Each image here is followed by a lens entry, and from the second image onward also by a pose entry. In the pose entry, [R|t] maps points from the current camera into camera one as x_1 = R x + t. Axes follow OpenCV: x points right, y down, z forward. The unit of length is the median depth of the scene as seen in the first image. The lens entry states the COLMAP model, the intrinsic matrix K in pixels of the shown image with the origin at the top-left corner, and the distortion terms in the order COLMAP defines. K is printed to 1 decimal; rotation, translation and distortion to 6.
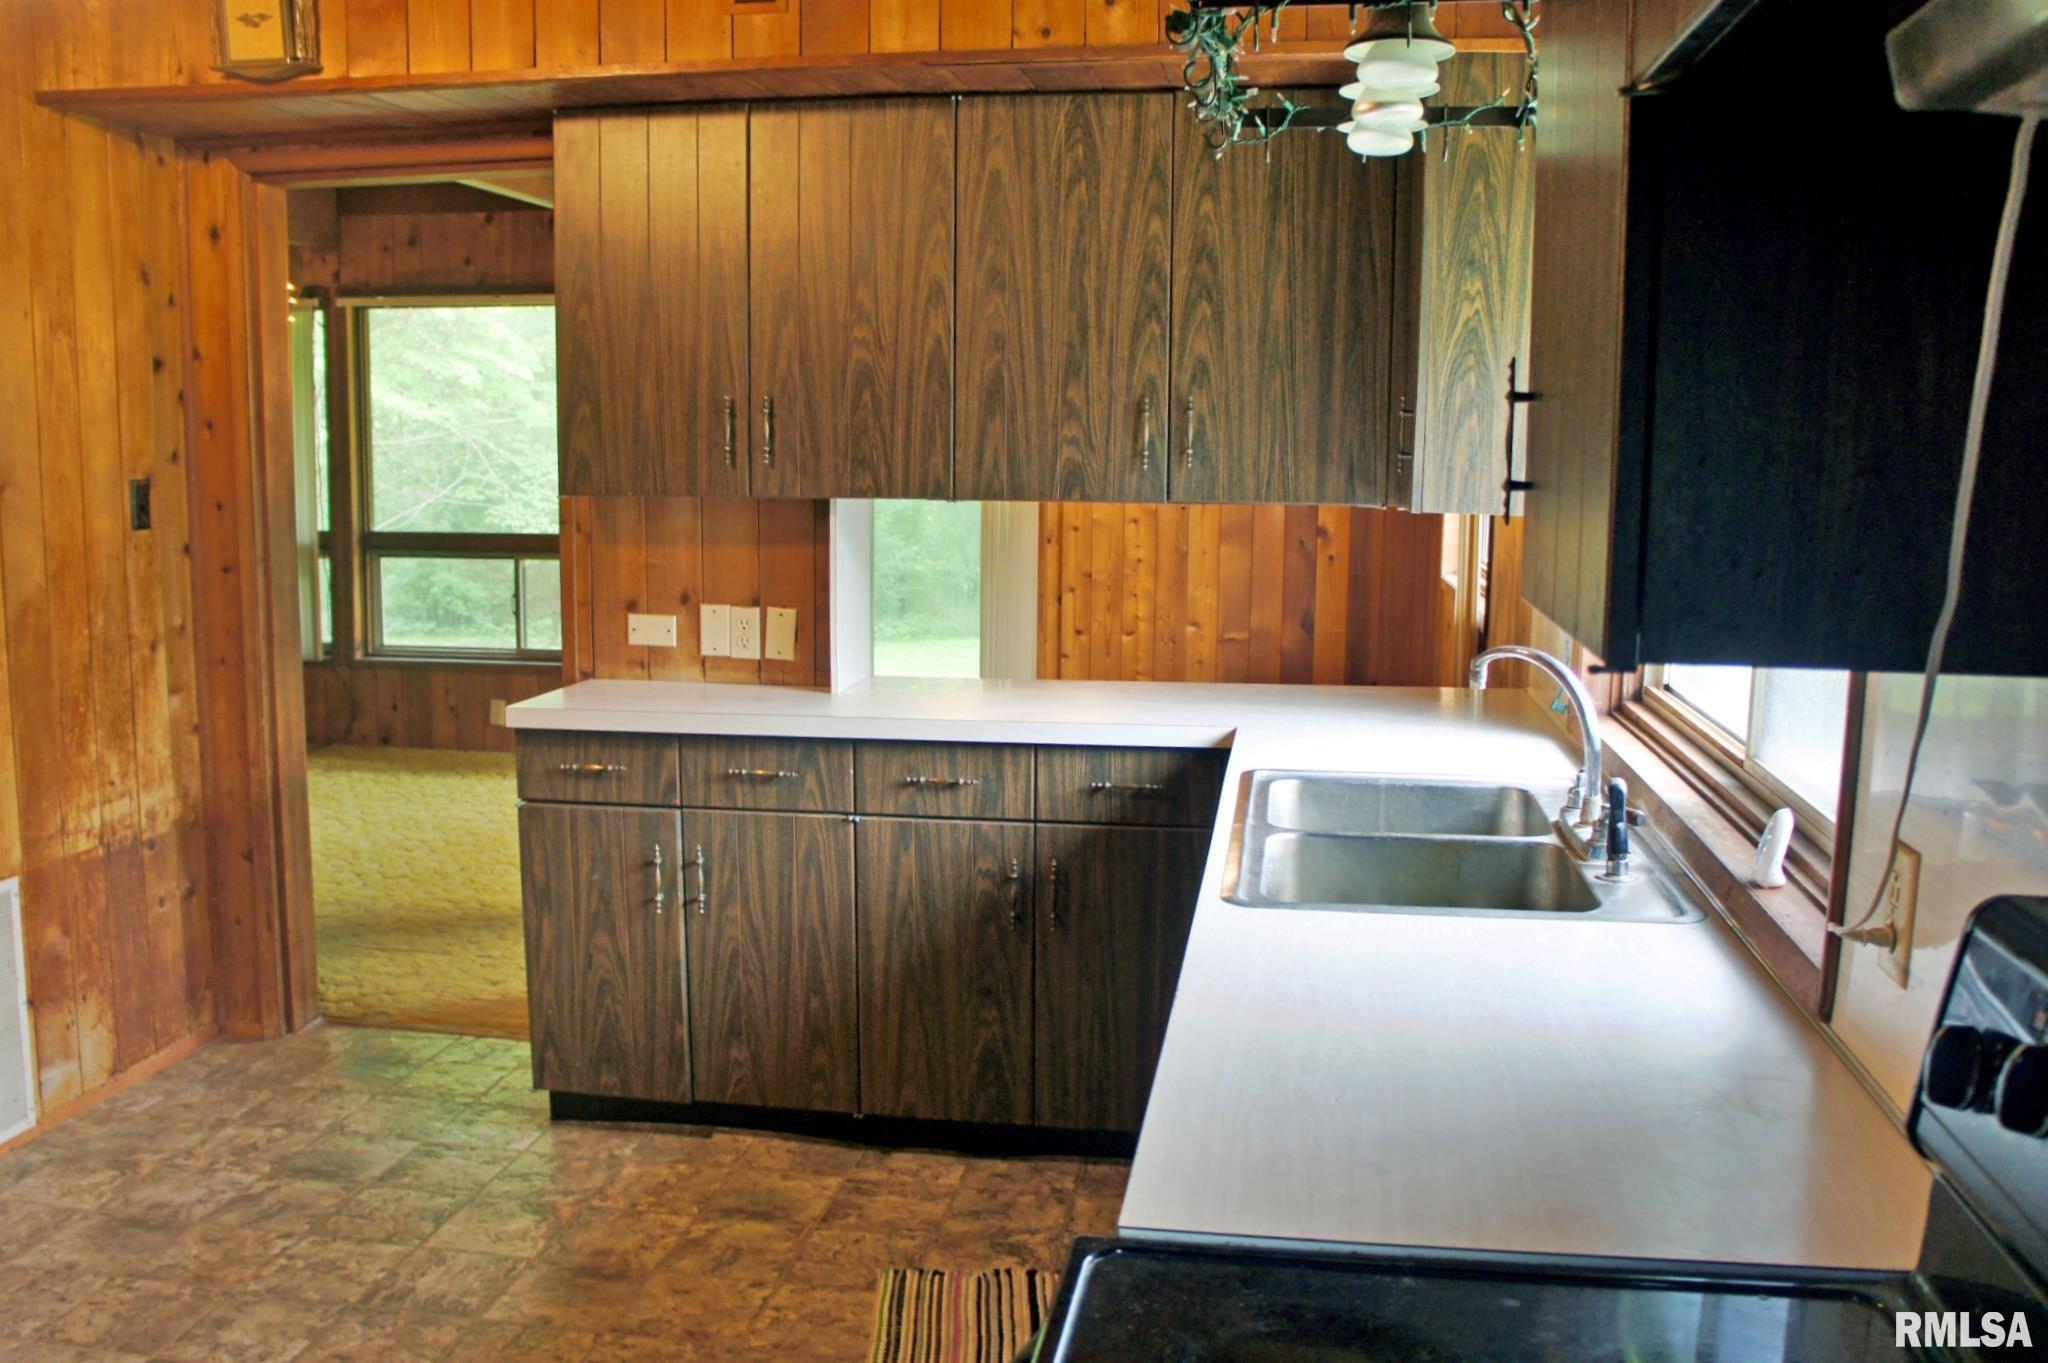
lens RADIAL K [[1775.8, 0, 1024.0], [0, 1775.8, 681.5], [0, 0, 1]] dist [-0.155807, 0.010696]
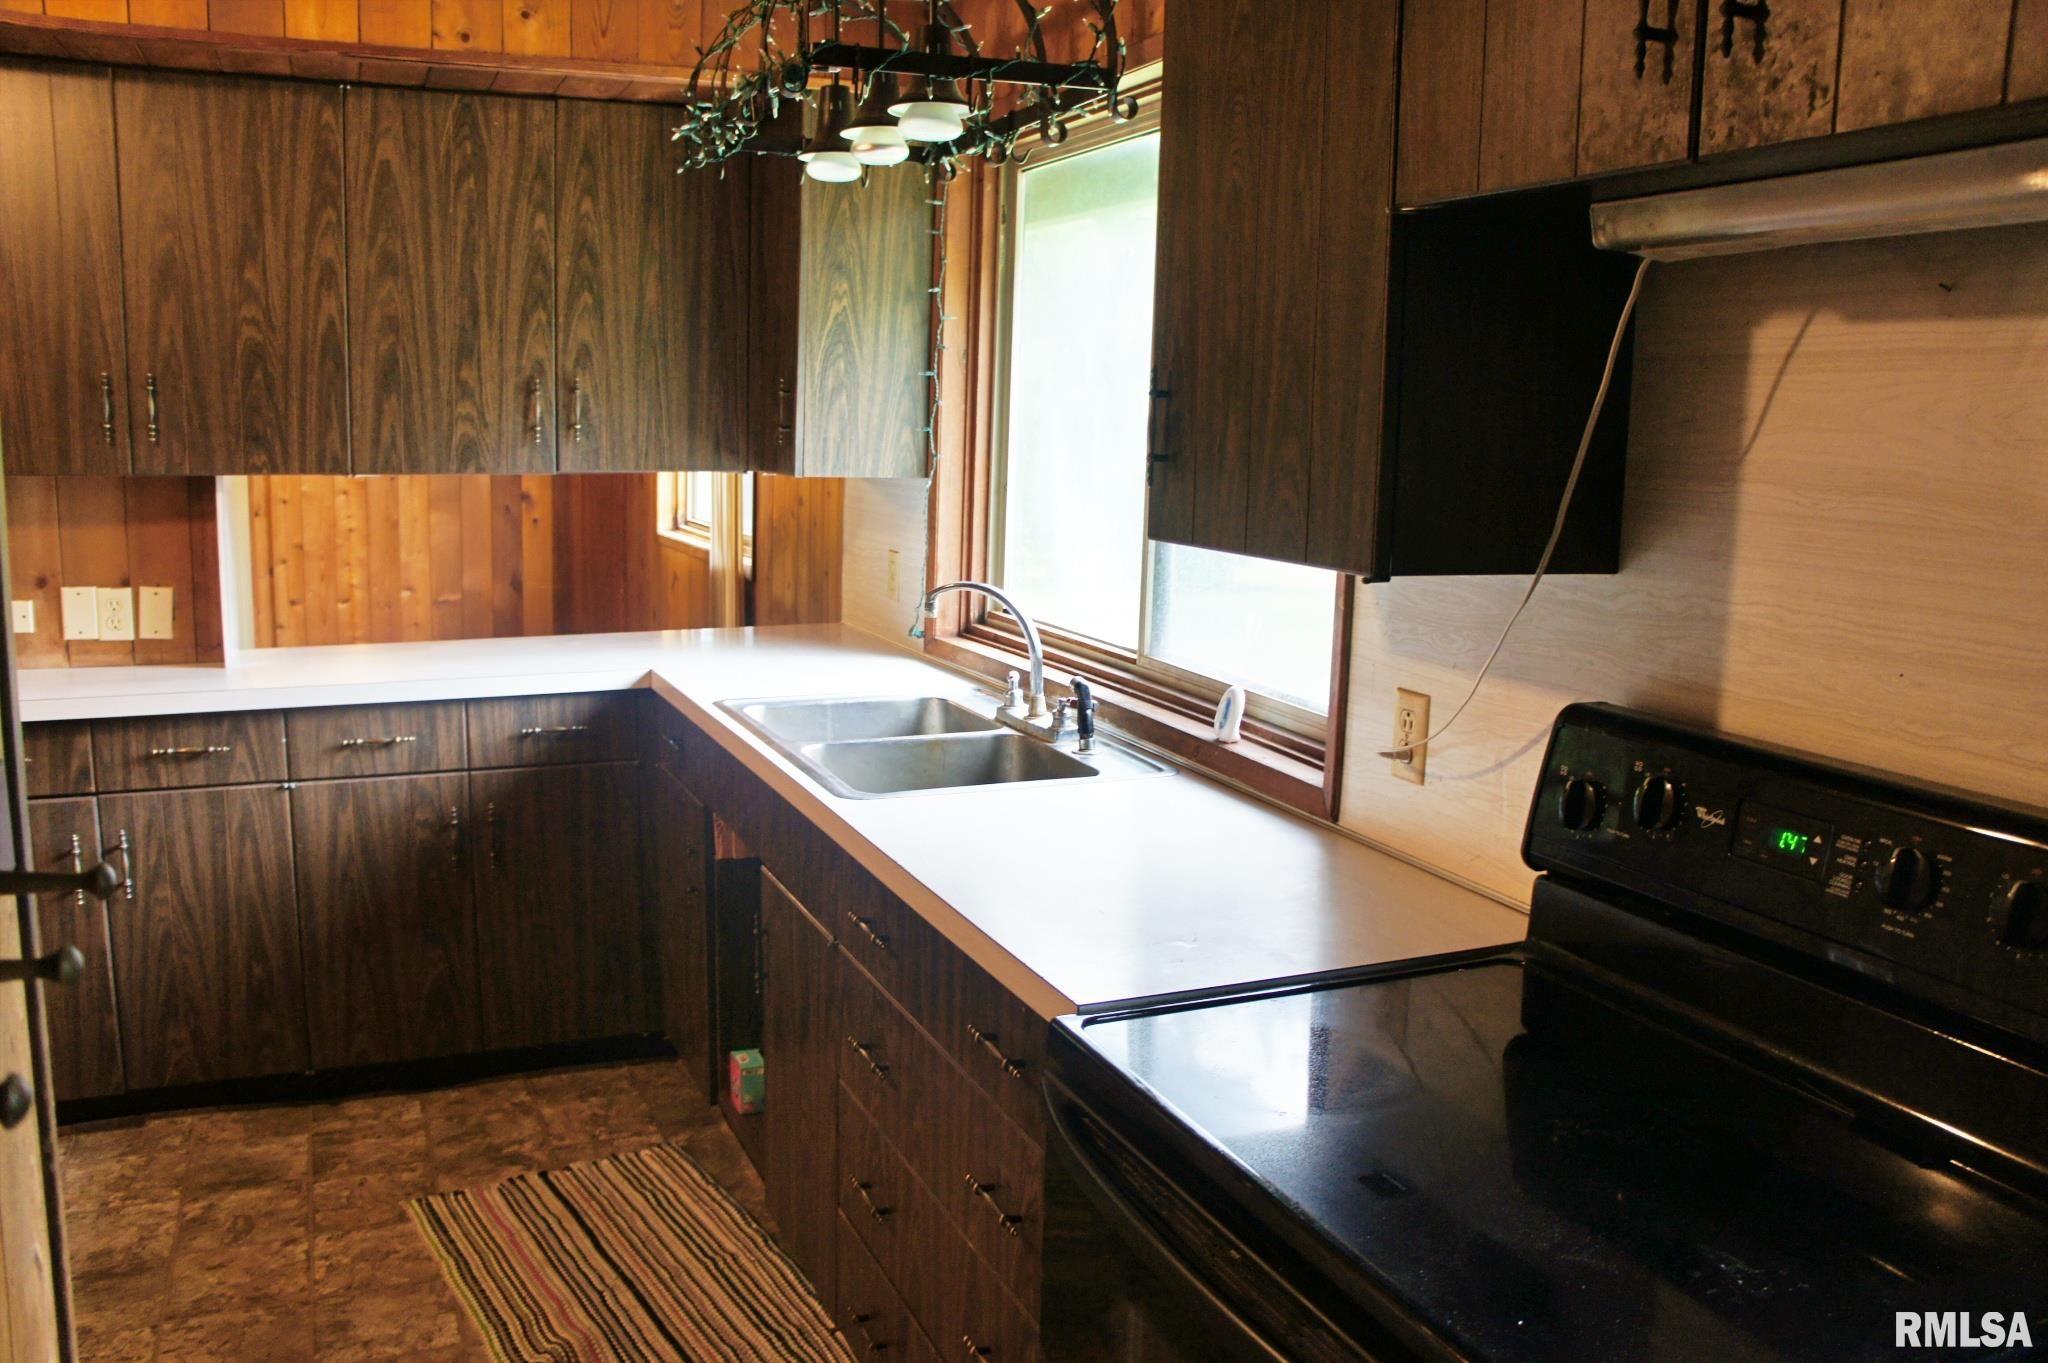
lens RADIAL K [[1668.7, 0, 1024.0], [0, 1668.7, 681.5], [0, 0, 1]] dist [-0.154897, 0.120028]
pose [[0.845382, -0.075913, 0.528741, -0.228616], [0.060516, 0.997088, 0.046399, -0.001082], [-0.530723, -0.007227, 0.847514, -0.028819]]
